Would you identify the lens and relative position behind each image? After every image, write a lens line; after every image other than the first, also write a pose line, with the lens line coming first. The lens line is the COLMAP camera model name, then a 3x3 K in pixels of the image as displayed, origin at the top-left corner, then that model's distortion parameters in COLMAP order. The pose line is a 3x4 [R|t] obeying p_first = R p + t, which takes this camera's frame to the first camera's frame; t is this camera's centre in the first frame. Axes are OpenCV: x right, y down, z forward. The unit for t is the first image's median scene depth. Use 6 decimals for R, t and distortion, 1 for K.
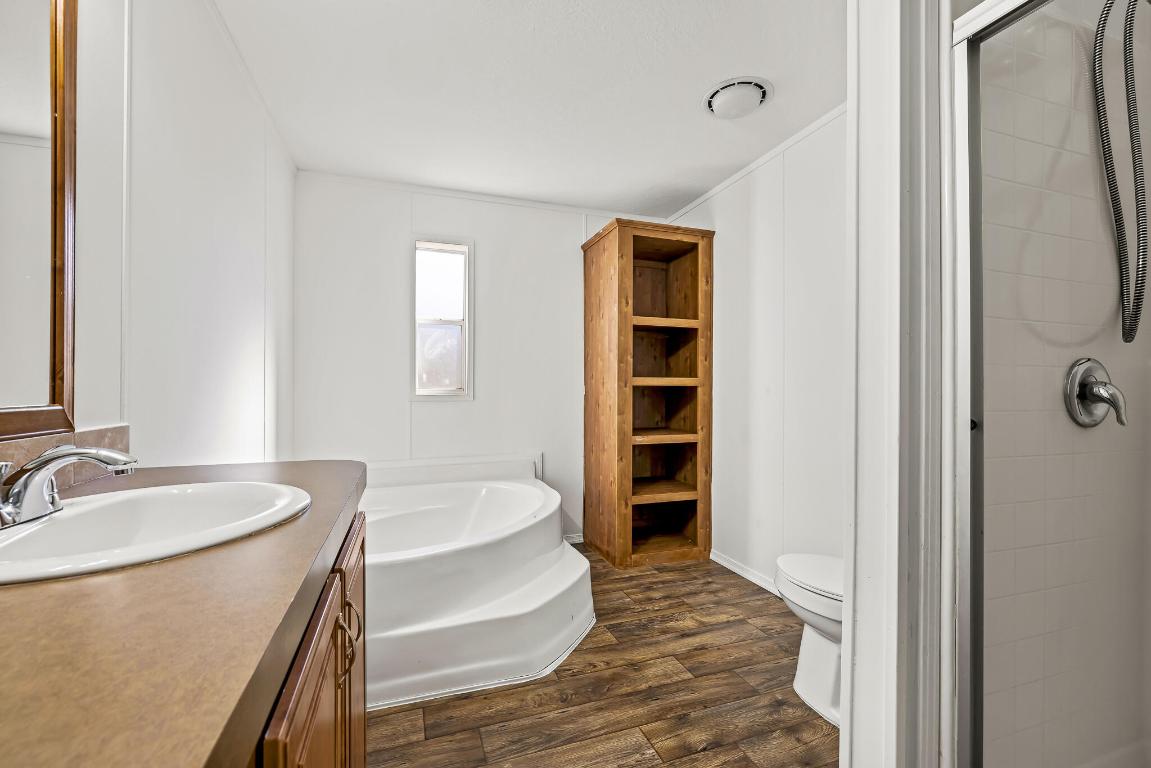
lens RADIAL K [[478.3, 0, 573.0], [0, 478.3, 380.1], [0, 0, 1]] dist [0.000658, -0.000048]
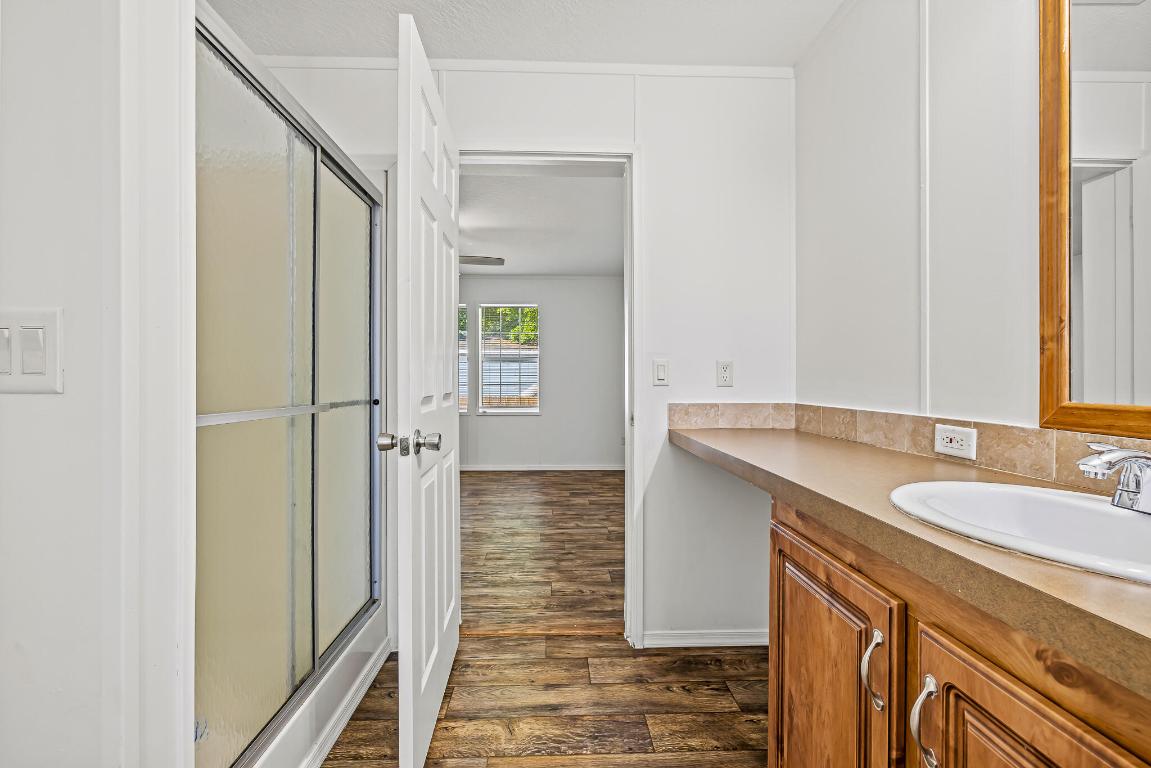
lens RADIAL K [[478.3, 0, 573.0], [0, 478.3, 380.1], [0, 0, 1]] dist [0.000658, -0.000048]
pose [[-0.956732, -0.002933, 0.290954, -0.014555], [-0.009401, 0.999739, -0.020837, 0.035152], [-0.290817, -0.022670, -0.956510, 1.813027]]
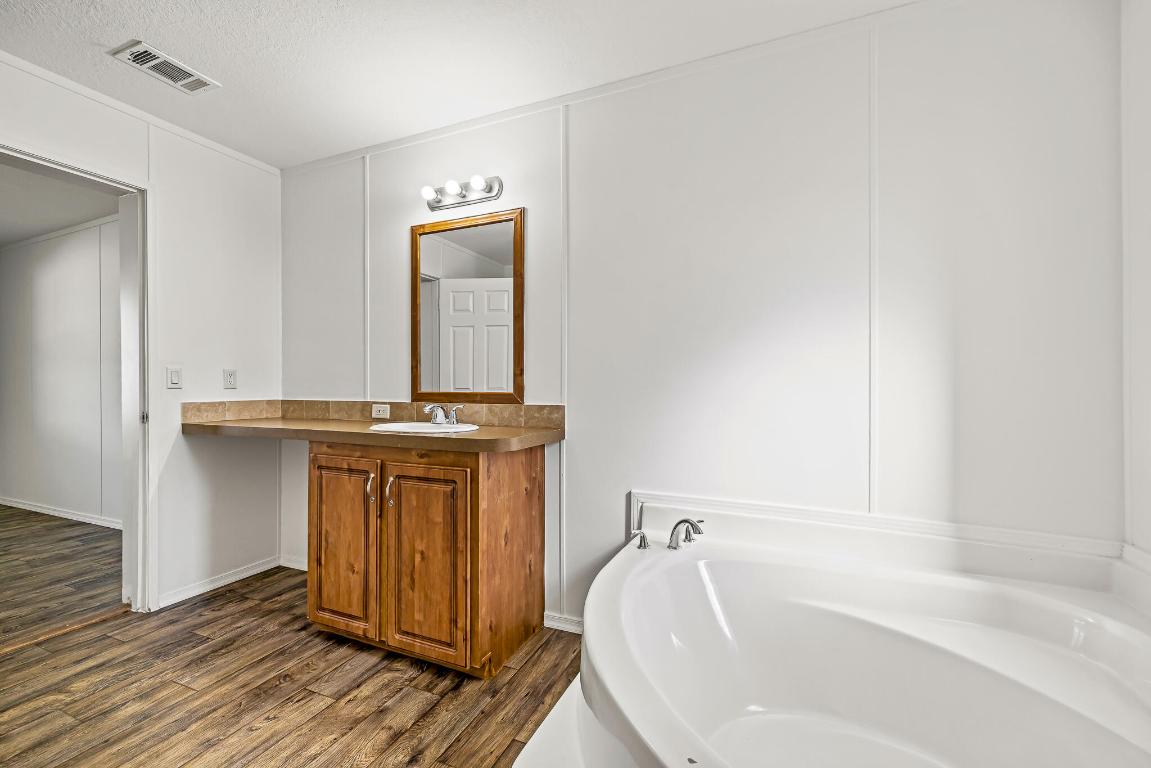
lens RADIAL K [[481.7, 0, 567.0], [0, 481.7, 381.3], [0, 0, 1]] dist [0.000430, 0.000139]
pose [[-0.678040, -0.005543, -0.735004, 0.319876], [0.017712, 0.999558, -0.023877, 0.052878], [0.734812, -0.029208, -0.677642, 2.358195]]
